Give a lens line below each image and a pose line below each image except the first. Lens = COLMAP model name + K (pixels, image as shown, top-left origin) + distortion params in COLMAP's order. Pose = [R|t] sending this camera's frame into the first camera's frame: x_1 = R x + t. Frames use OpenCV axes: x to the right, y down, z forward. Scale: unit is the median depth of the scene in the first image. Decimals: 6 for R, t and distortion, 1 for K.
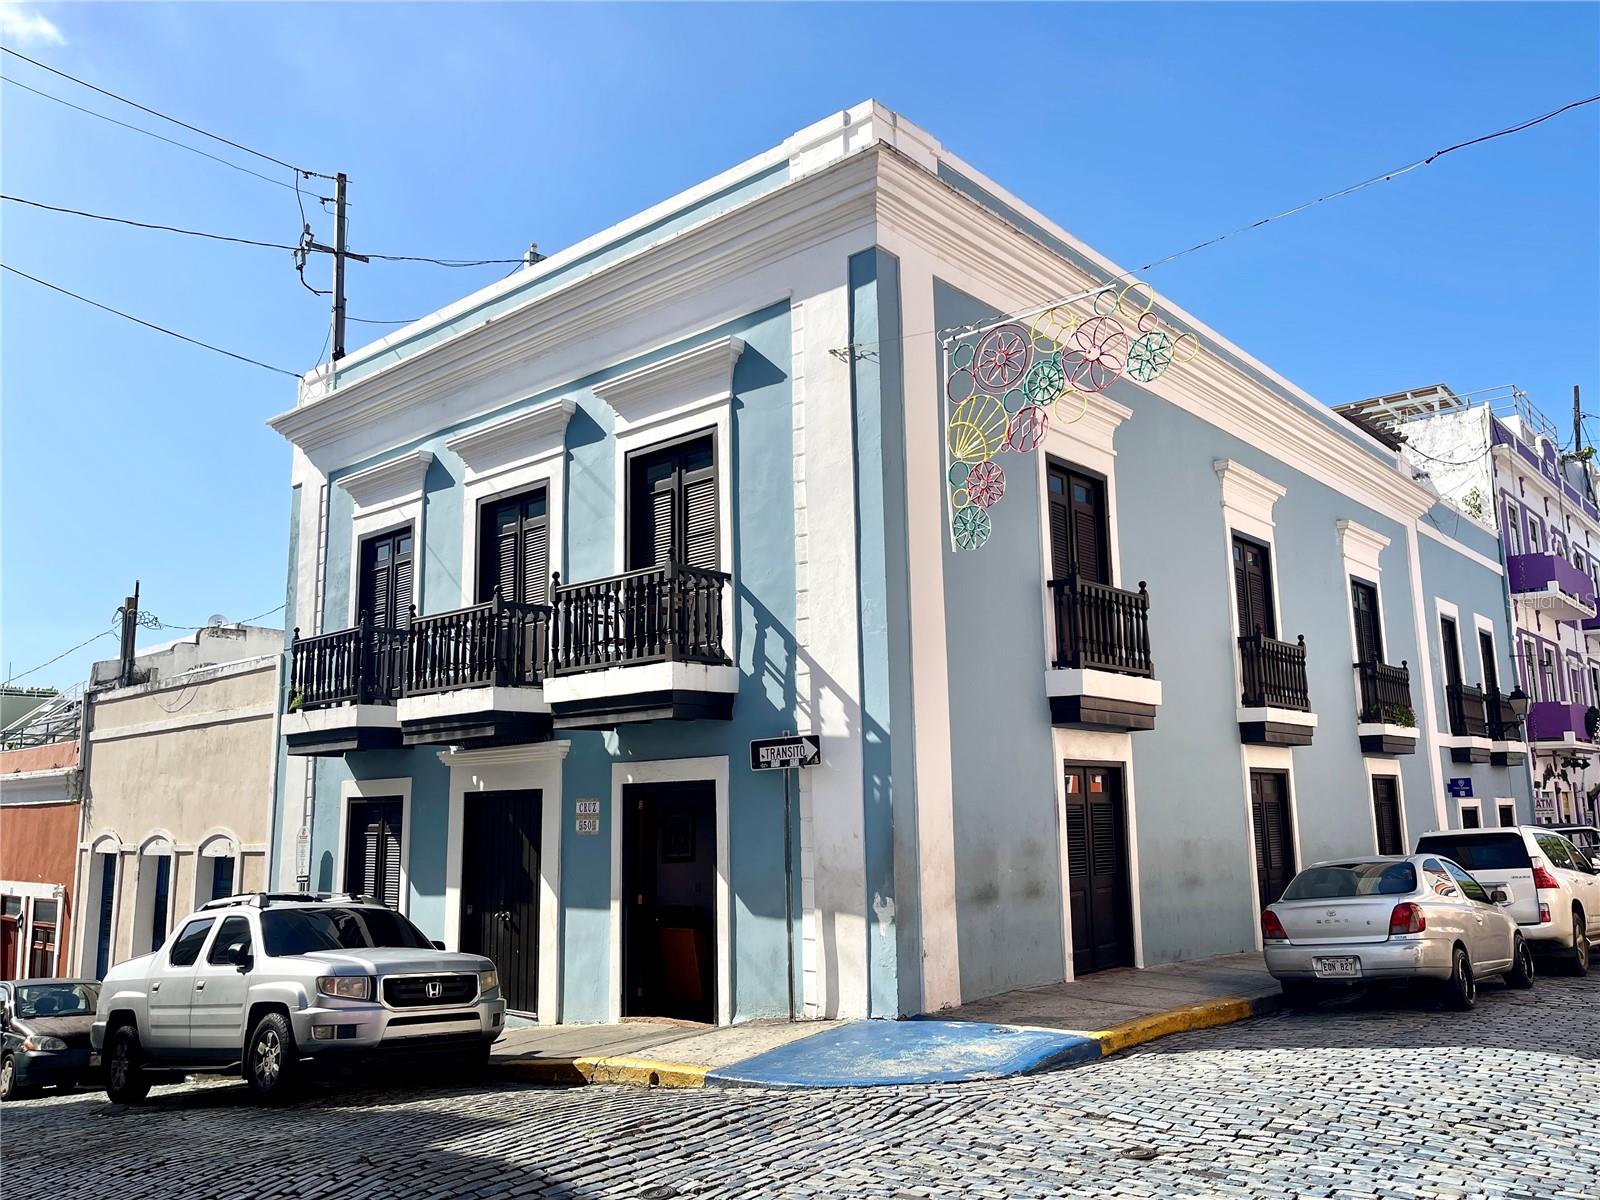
lens RADIAL K [[1227.0, 0, 802.5], [0, 1227.0, 605.0], [0, 0, 1]] dist [0.056300, -0.076777]
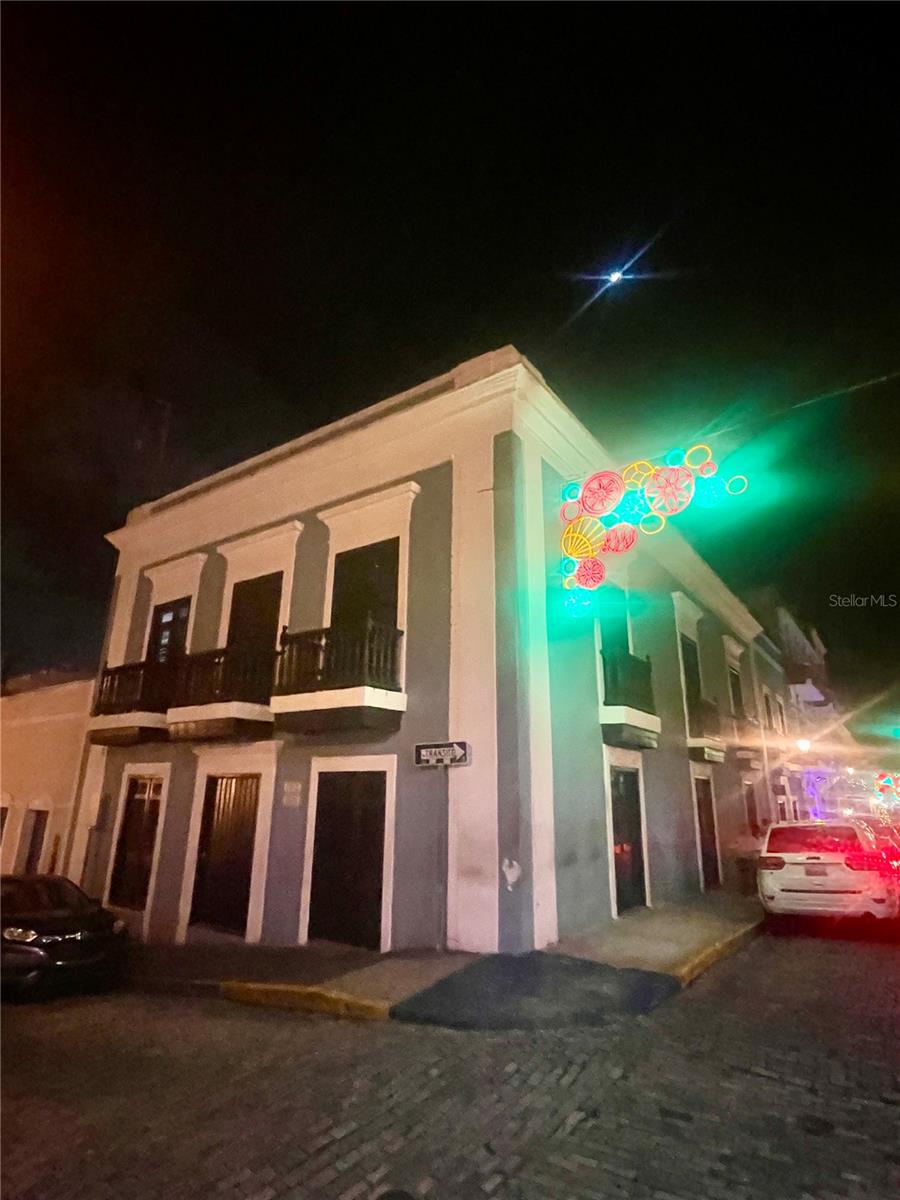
lens RADIAL K [[620.7, 0, 458.0], [0, 620.7, 596.3], [0, 0, 1]] dist [-0.017610, -0.000555]
pose [[0.993188, 0.063281, 0.097843, -0.060923], [-0.048922, 0.988548, -0.142758, 0.032719], [-0.105756, 0.136999, 0.984910, 0.205790]]
